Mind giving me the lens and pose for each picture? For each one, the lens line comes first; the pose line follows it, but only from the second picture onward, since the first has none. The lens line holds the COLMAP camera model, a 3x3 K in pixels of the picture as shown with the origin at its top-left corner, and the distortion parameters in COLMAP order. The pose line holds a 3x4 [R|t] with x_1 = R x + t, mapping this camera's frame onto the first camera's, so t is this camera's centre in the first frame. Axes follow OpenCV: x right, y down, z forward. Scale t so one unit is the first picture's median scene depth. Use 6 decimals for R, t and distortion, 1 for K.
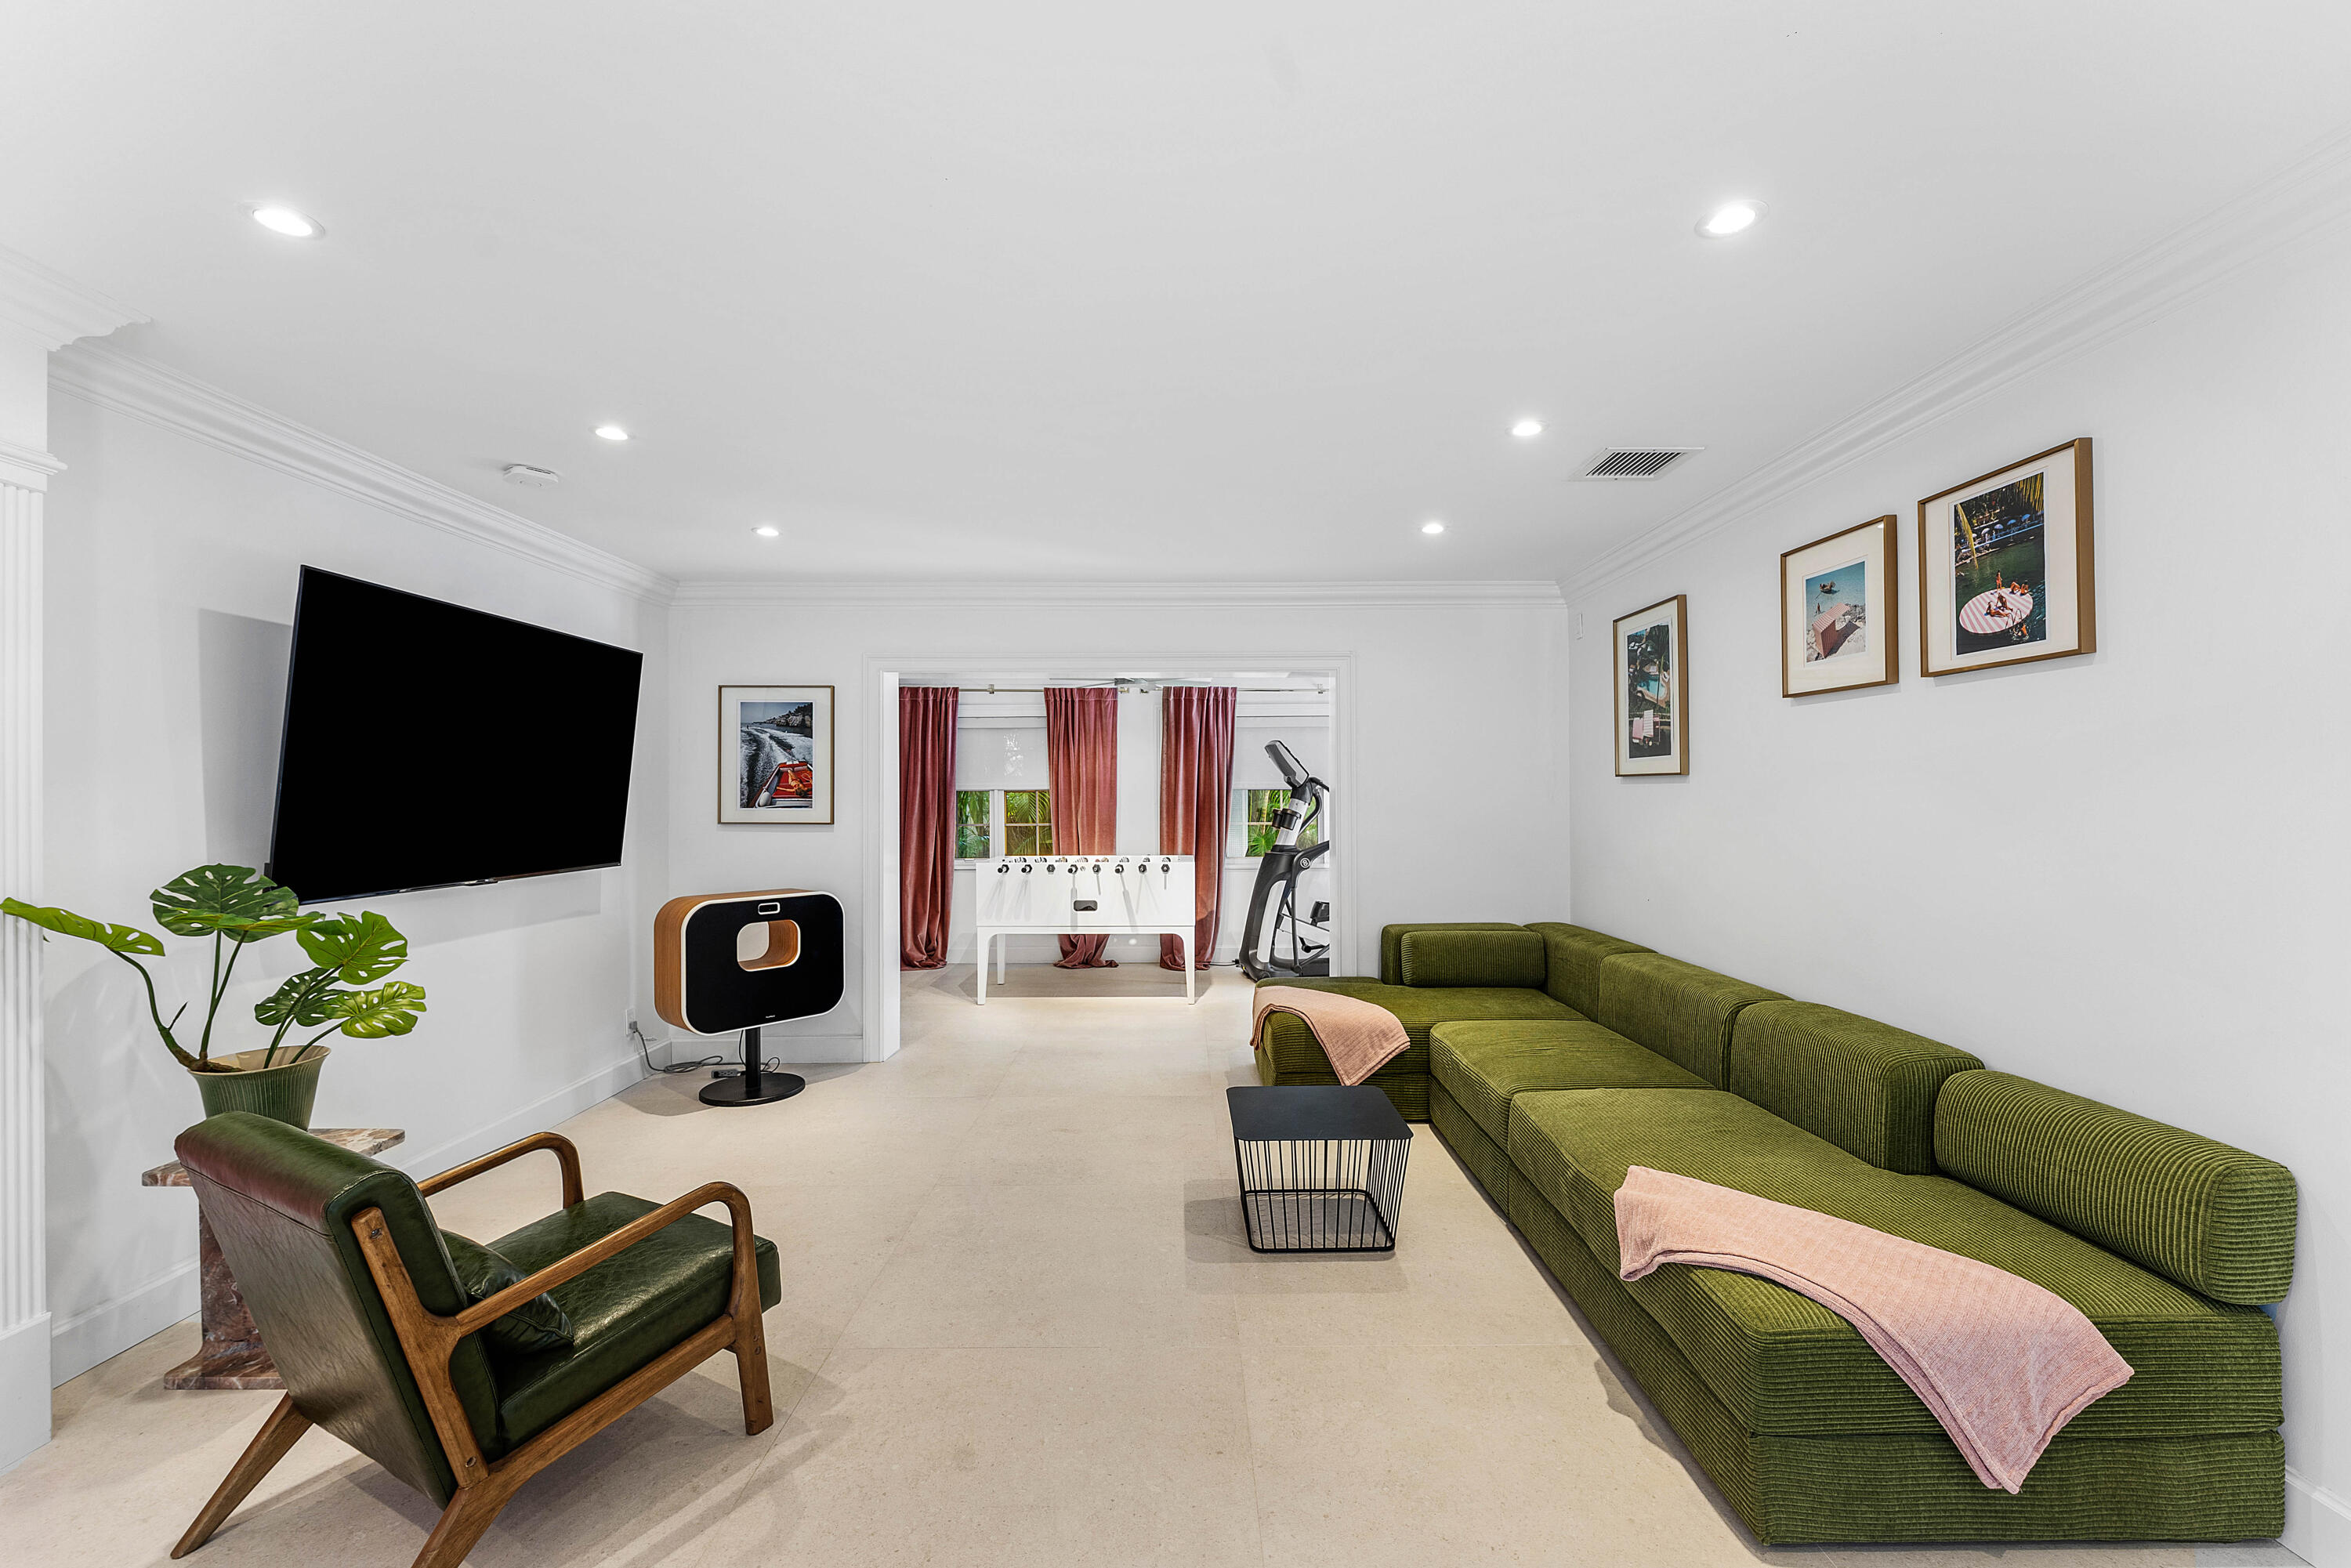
lens RADIAL K [[979.5, 0, 1199.6], [0, 979.5, 798.3], [0, 0, 1]] dist [-0.002280, -0.000275]
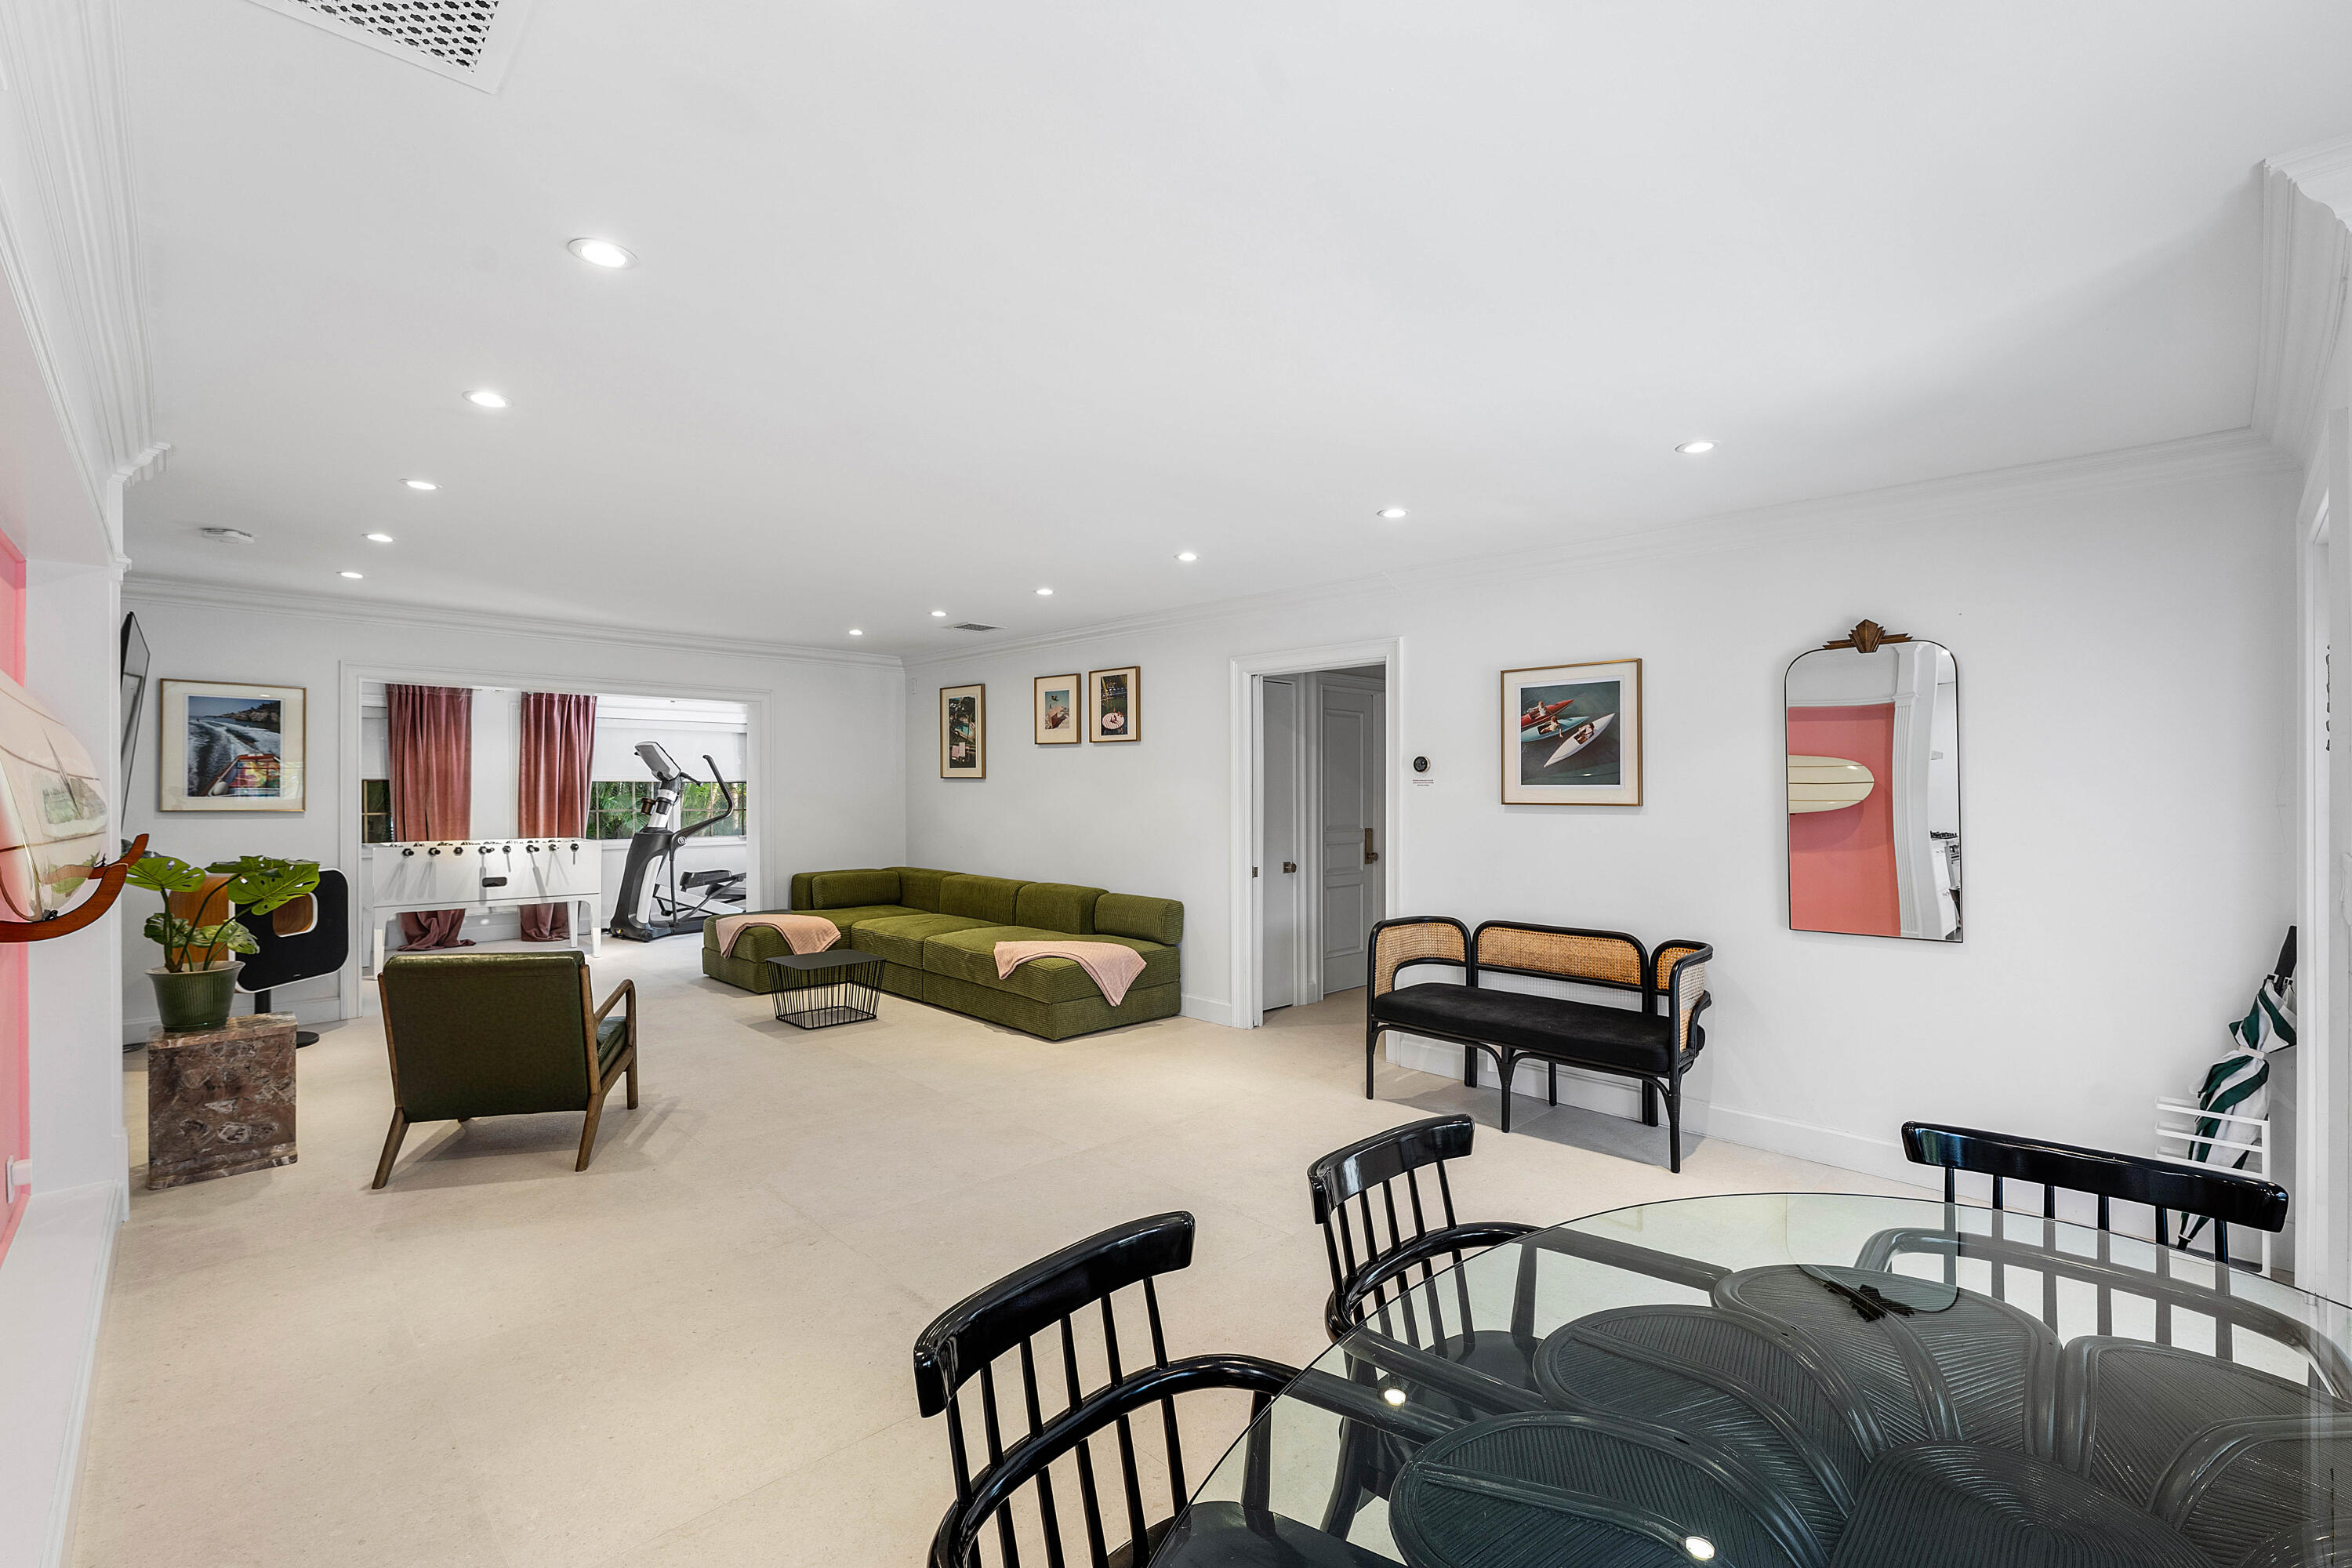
lens RADIAL K [[1015.4, 0, 1176.0], [0, 1015.4, 784.0], [0, 0, 1]] dist [0.000205, 0.000016]
pose [[0.726077, 0.008021, 0.687567, -0.530566], [-0.004833, 0.999967, -0.006562, -0.001891], [-0.687596, 0.001441, 0.726092, -0.620742]]
